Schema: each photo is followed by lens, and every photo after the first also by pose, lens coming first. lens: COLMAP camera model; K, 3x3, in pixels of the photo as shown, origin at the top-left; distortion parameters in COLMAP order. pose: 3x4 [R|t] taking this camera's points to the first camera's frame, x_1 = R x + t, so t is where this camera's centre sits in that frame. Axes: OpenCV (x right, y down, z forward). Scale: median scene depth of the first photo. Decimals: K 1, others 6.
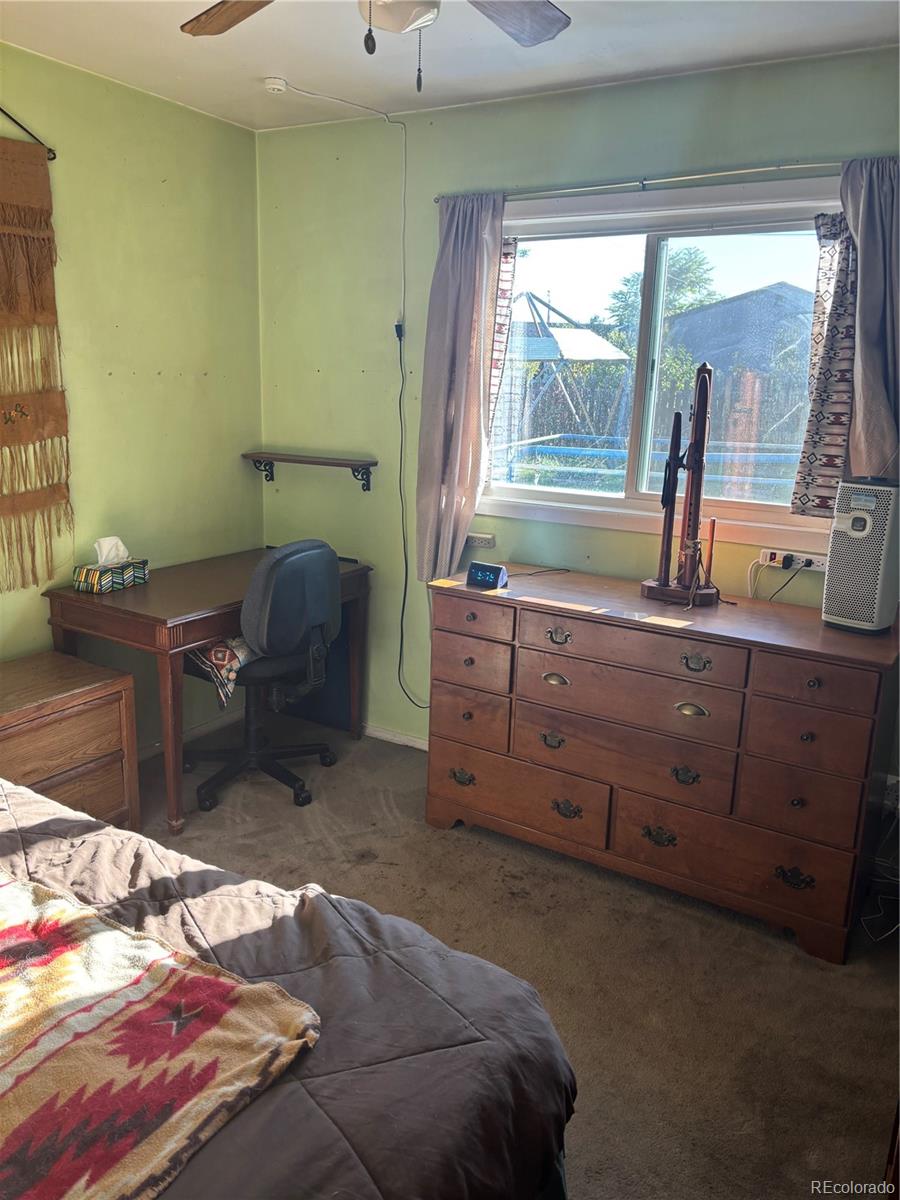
lens RADIAL K [[891.6, 0, 450.0], [0, 891.6, 600.0], [0, 0, 1]] dist [0.012141, 0.000199]
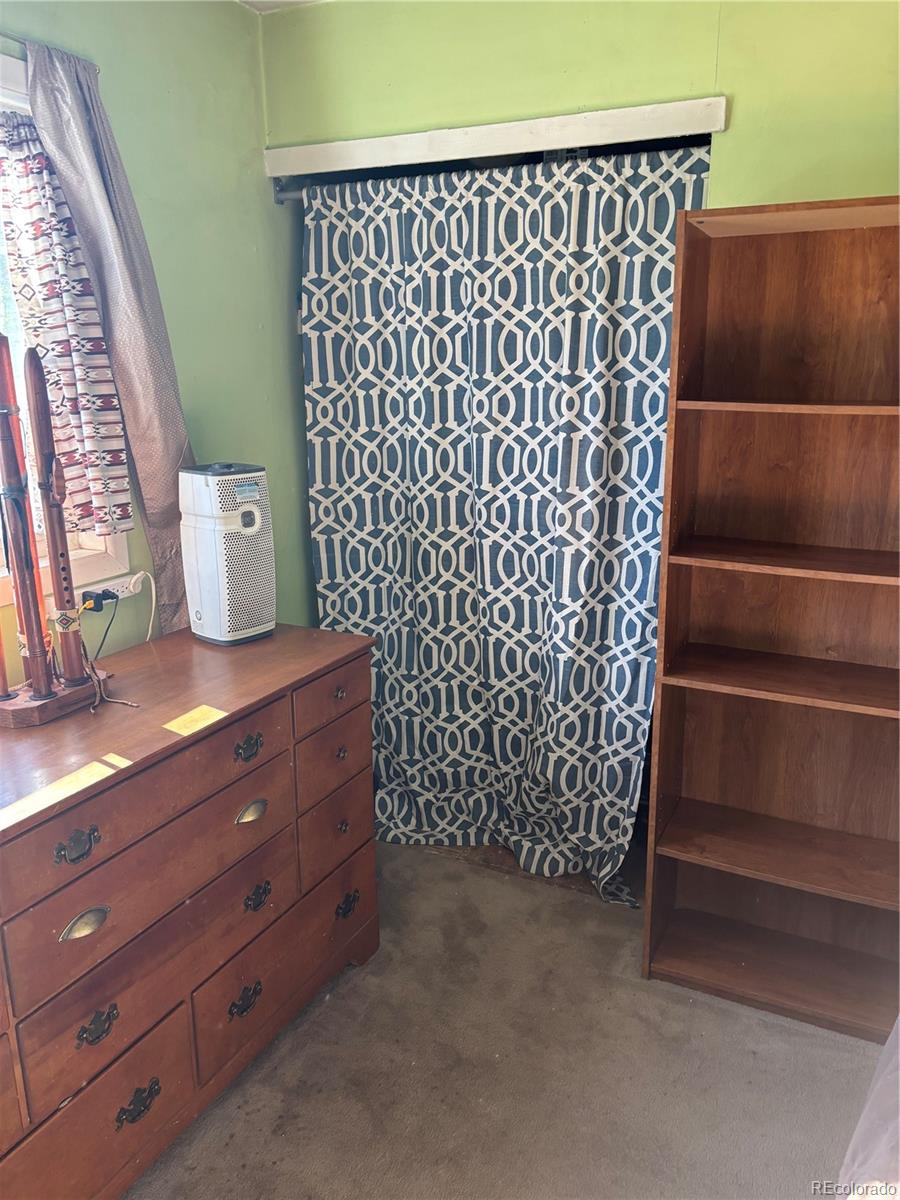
lens RADIAL K [[891.6, 0, 450.0], [0, 891.6, 600.0], [0, 0, 1]] dist [0.012141, 0.000199]
pose [[-0.094529, -0.283790, 0.954216, -0.410792], [0.242312, 0.923122, 0.298547, -0.225409], [-0.965582, 0.259440, -0.018496, 0.857109]]
